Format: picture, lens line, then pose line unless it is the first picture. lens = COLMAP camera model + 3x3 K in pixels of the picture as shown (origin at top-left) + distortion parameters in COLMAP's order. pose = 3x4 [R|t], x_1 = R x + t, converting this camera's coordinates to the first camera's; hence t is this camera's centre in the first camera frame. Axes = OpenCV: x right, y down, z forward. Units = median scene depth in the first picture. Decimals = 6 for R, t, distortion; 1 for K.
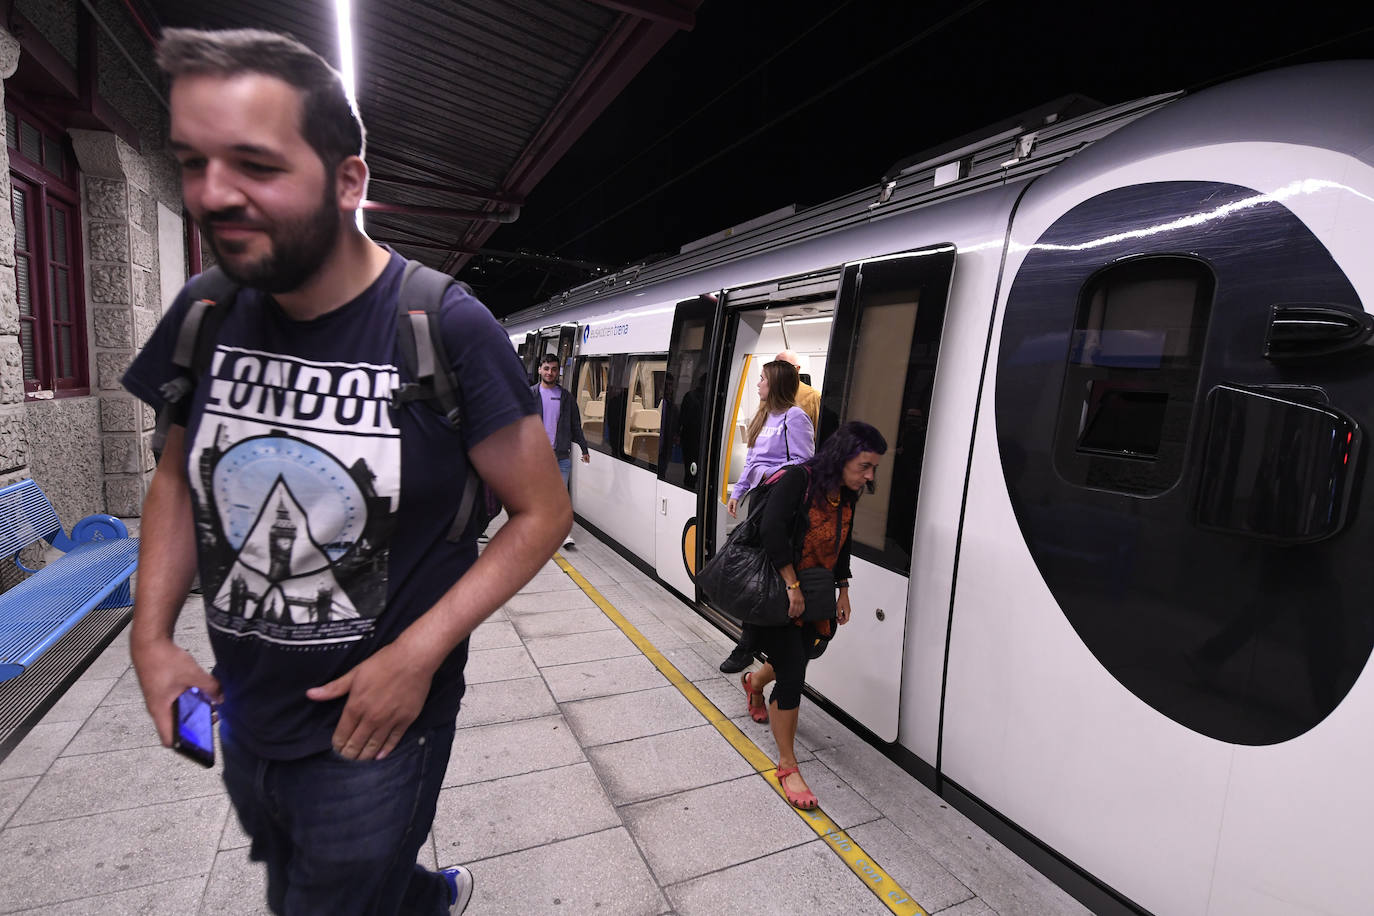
lens RADIAL K [[653.4, 0, 689.9], [0, 653.4, 452.0], [0, 0, 1]] dist [-0.009673, -0.000582]
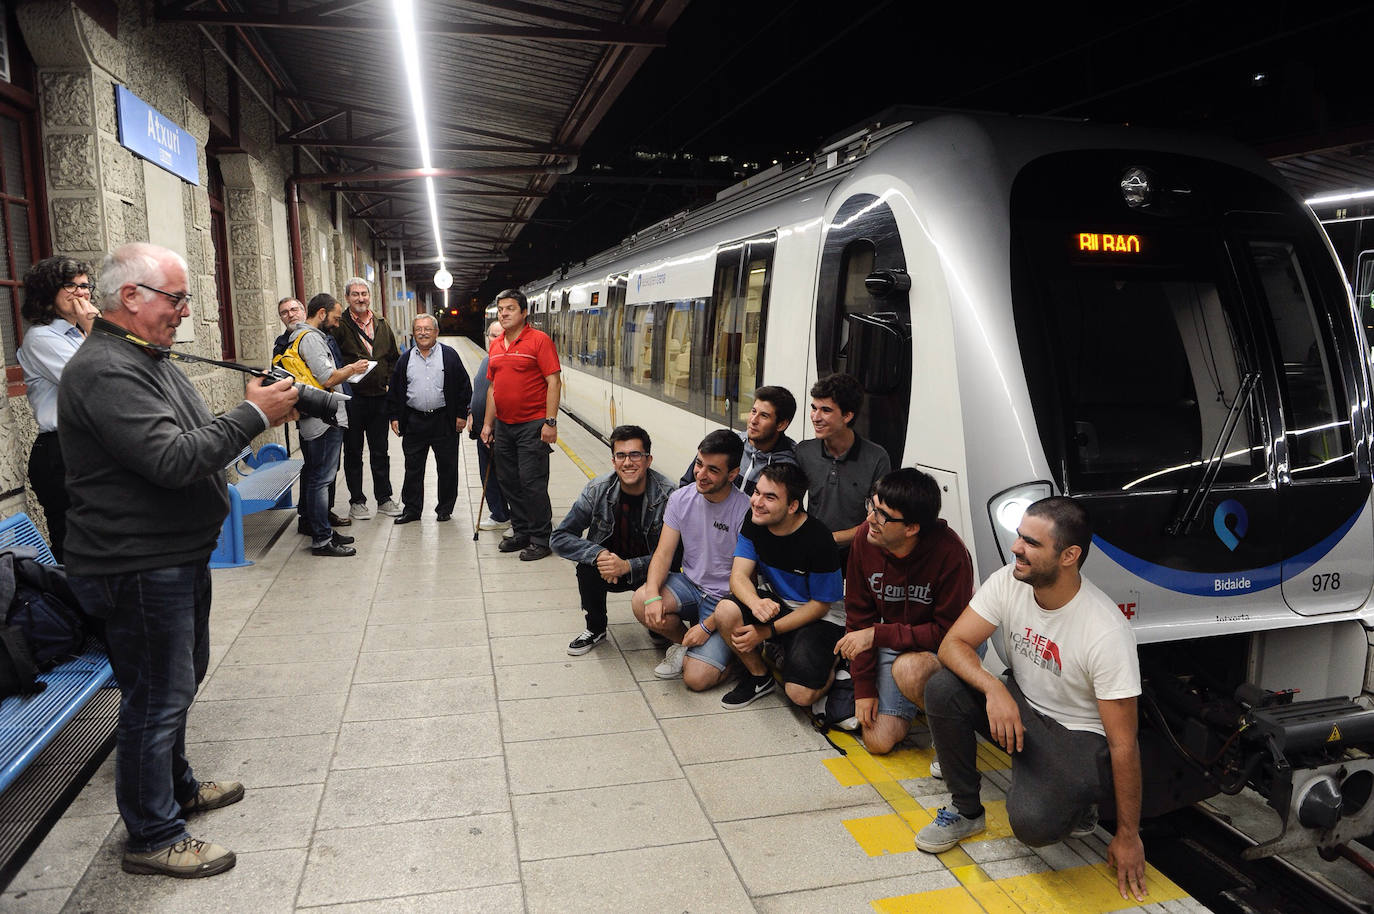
lens RADIAL K [[939.2, 0, 686.5], [0, 939.2, 470.1], [0, 0, 1]] dist [-0.049933, 0.000160]
pose [[0.976794, -0.024373, -0.212791, 0.364562], [0.034156, 0.998516, 0.042418, 0.086096], [0.211441, -0.048702, 0.976177, -0.710239]]
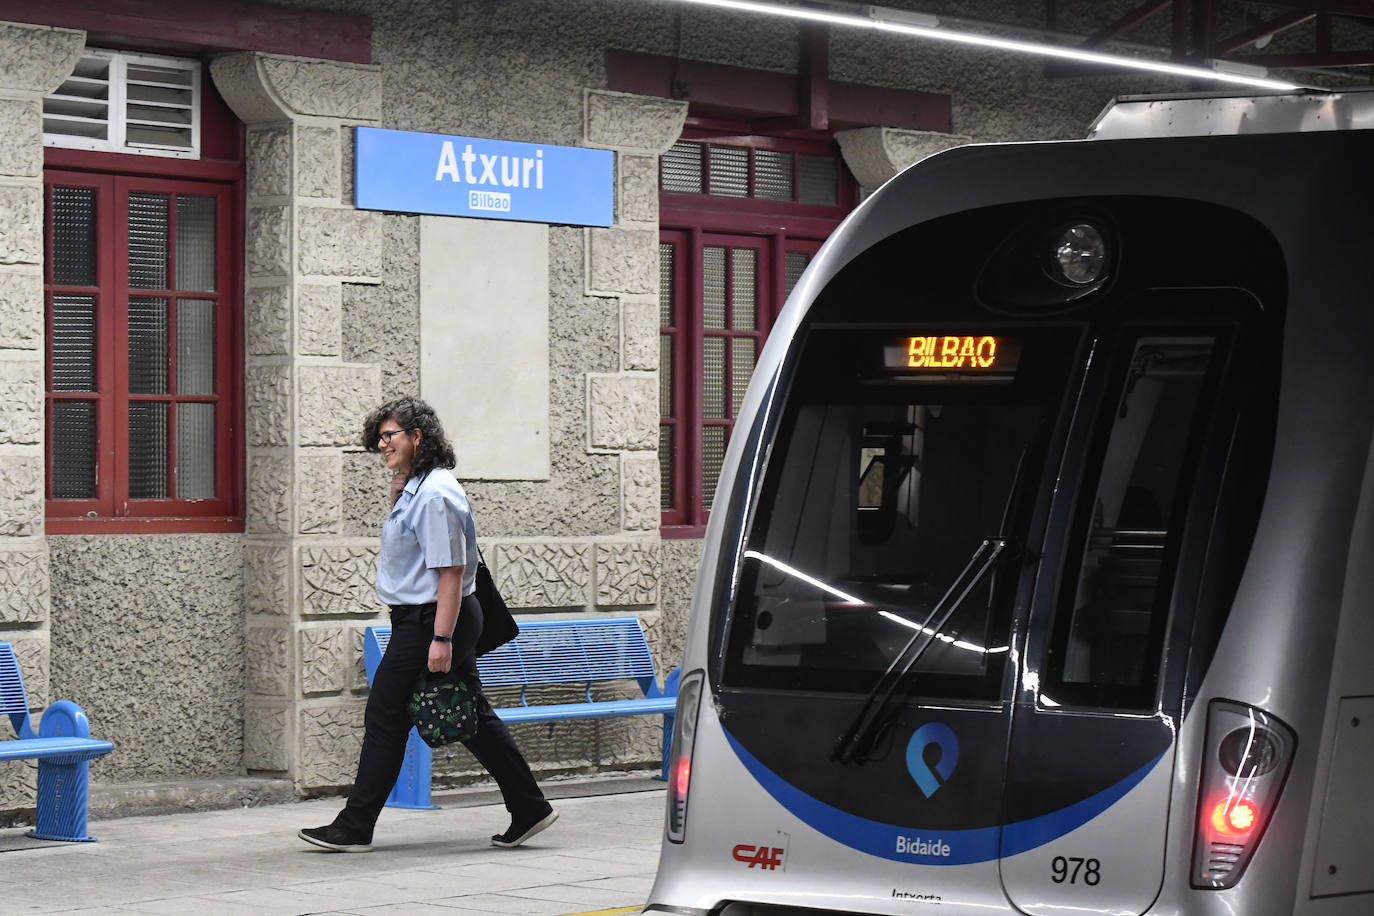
lens RADIAL K [[4277.6, 0, 687.0], [0, 4277.6, 458.0], [0, 0, 1]] dist [-0.028801, -0.265526]
pose [[0.428640, -0.047268, -0.902238, 3.410718], [-0.081212, 0.992572, -0.090583, 0.281790], [0.899818, 0.112100, 0.421617, -1.113877]]
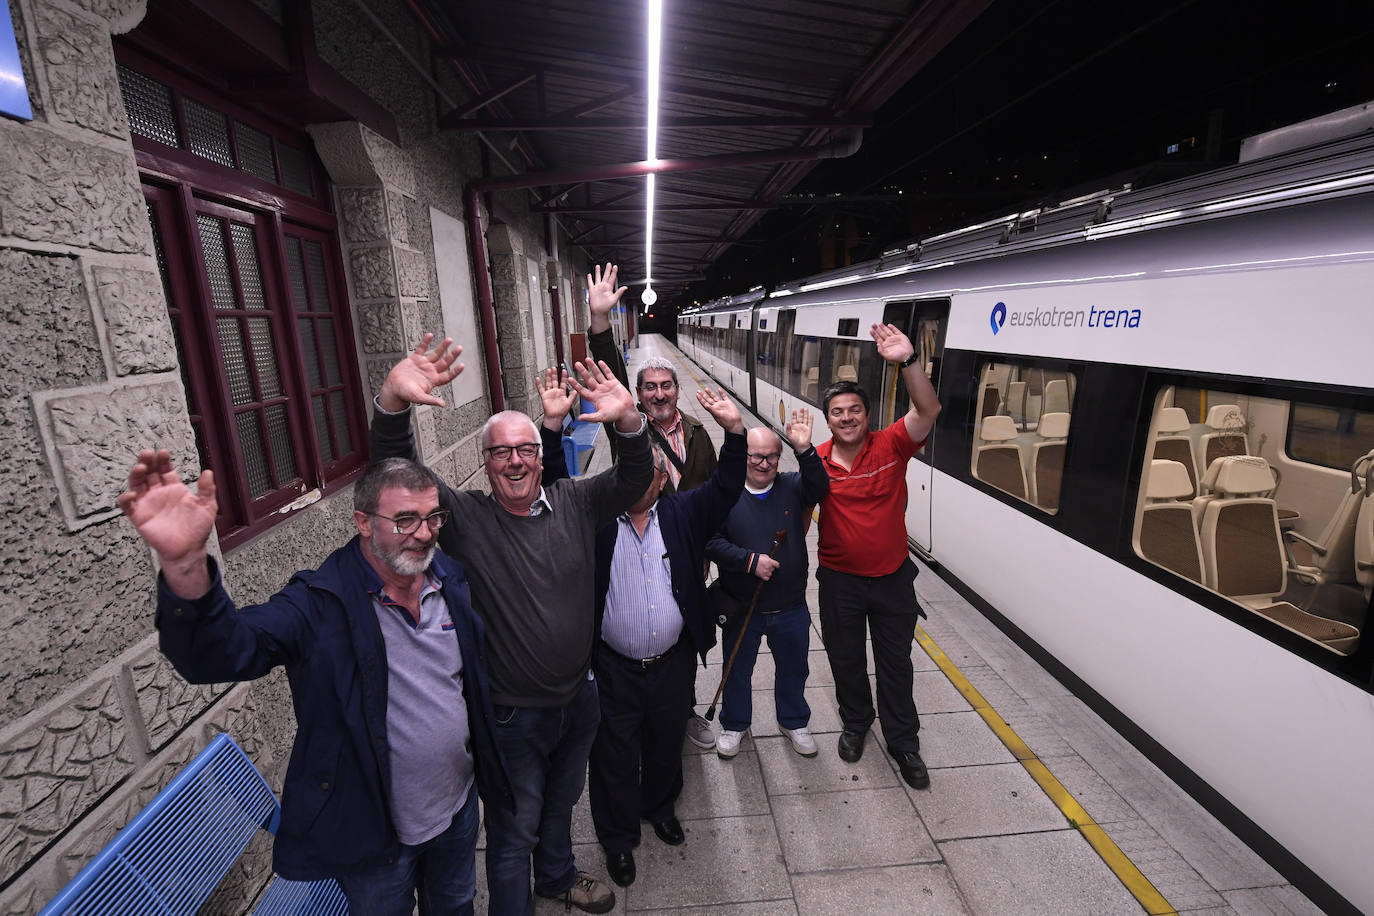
lens RADIAL K [[633.9, 0, 688.2], [0, 633.9, 454.5], [0, 0, 1]] dist [-0.013724, -0.000967]
pose [[0.921568, -0.006863, -0.388157, -0.334917], [0.046353, 0.994637, 0.092464, -0.203895], [0.385441, -0.103204, 0.916943, 0.549773]]
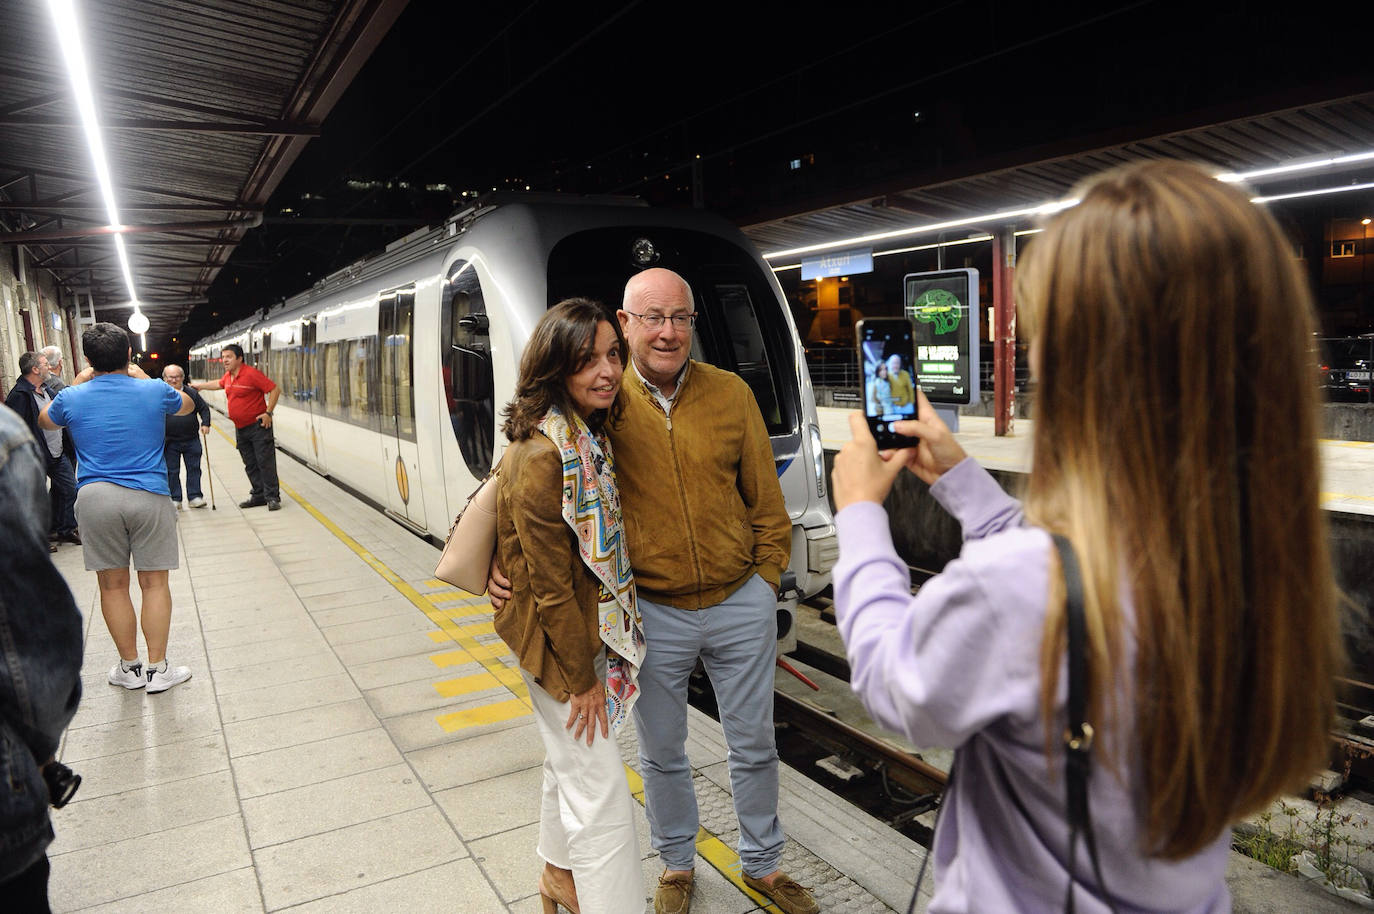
lens RADIAL K [[939.2, 0, 686.5], [0, 939.2, 470.1], [0, 0, 1]] dist [-0.049933, 0.000160]
pose [[0.992415, -0.109030, 0.056795, 0.597684], [0.107149, 0.993620, 0.035180, 0.149262], [-0.060269, -0.028827, 0.997766, -1.172529]]
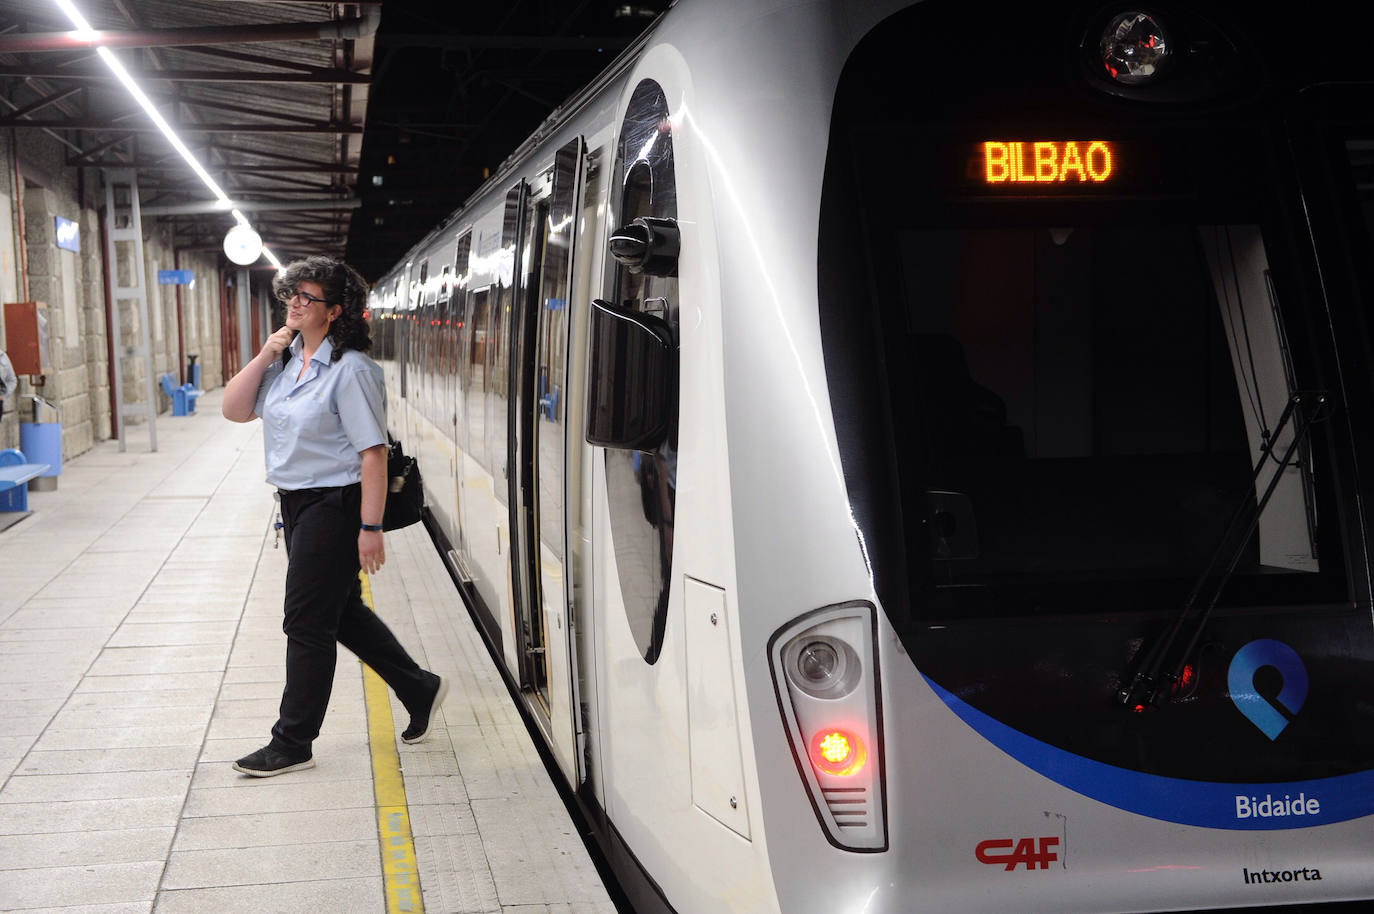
lens RADIAL K [[1948.2, 0, 687.0], [0, 1948.2, 457.0], [0, 0, 1]] dist [0.130432, 0.012902]
pose [[0.959875, -0.054241, -0.275133, 0.715432], [0.042335, 0.997900, -0.049034, 0.118494], [0.277215, 0.035418, 0.960155, -0.761694]]
